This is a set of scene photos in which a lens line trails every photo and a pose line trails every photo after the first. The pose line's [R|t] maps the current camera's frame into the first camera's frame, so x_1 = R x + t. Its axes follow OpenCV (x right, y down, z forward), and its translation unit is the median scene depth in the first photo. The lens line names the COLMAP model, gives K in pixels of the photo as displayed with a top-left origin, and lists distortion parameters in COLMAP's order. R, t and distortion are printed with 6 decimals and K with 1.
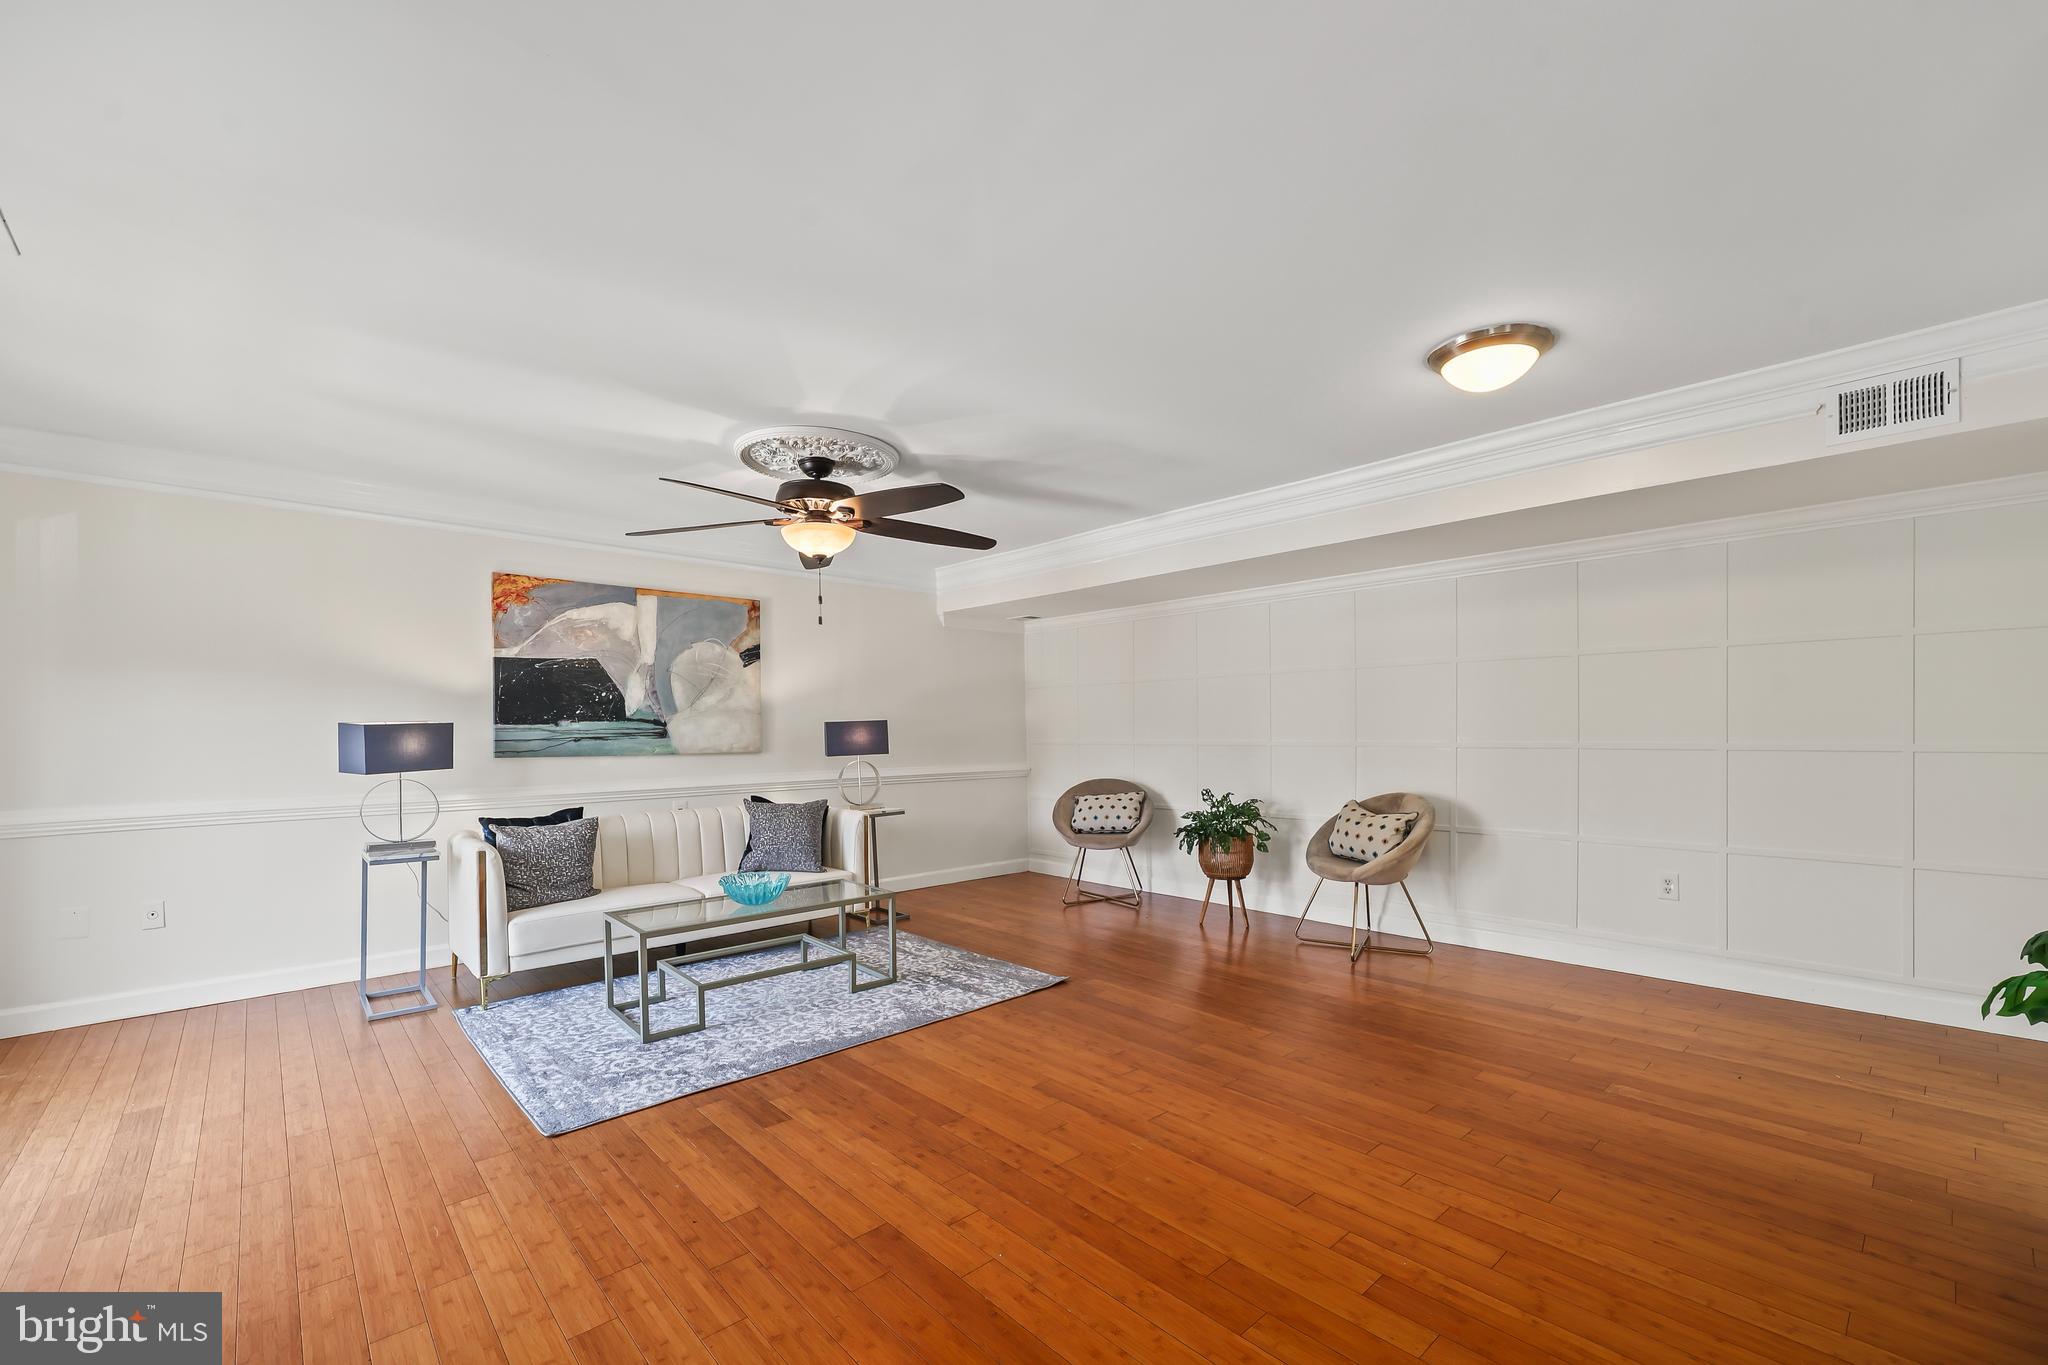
lens RADIAL K [[841.1, 0, 1006.8], [0, 841.1, 735.3], [0, 0, 1]] dist [0.016182, 0.000655]
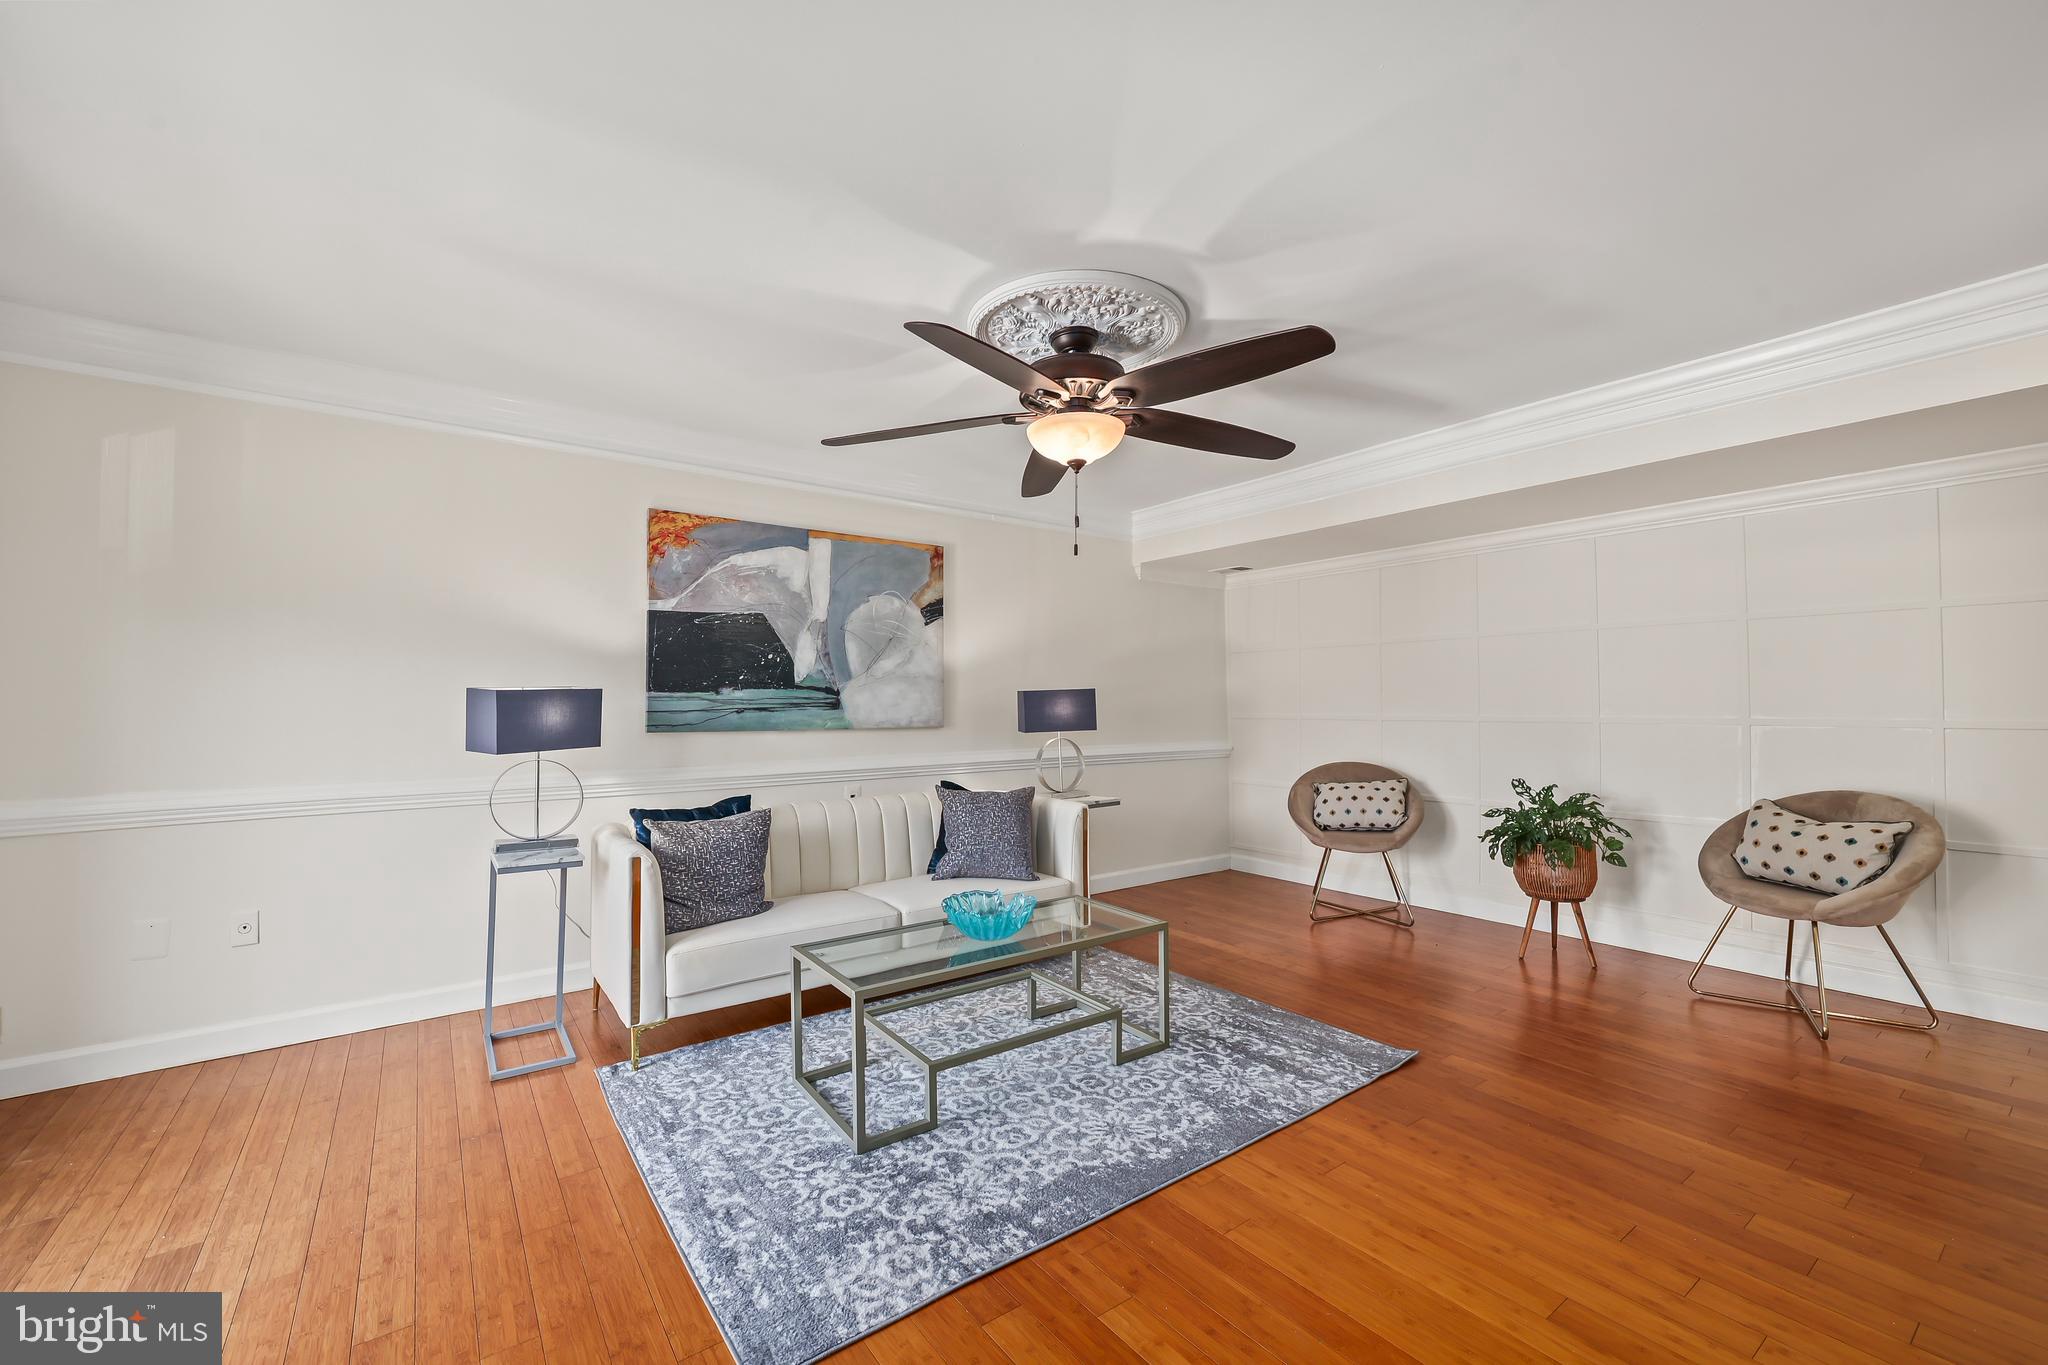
lens RADIAL K [[841.1, 0, 1026.1], [0, 841.1, 677.7], [0, 0, 1]] dist [0.016182, 0.000655]
pose [[0.995011, 0.000202, -0.099766, -0.162845], [-0.004000, 0.999275, -0.037868, 0.003040], [0.099686, 0.038078, 0.994290, 0.228726]]
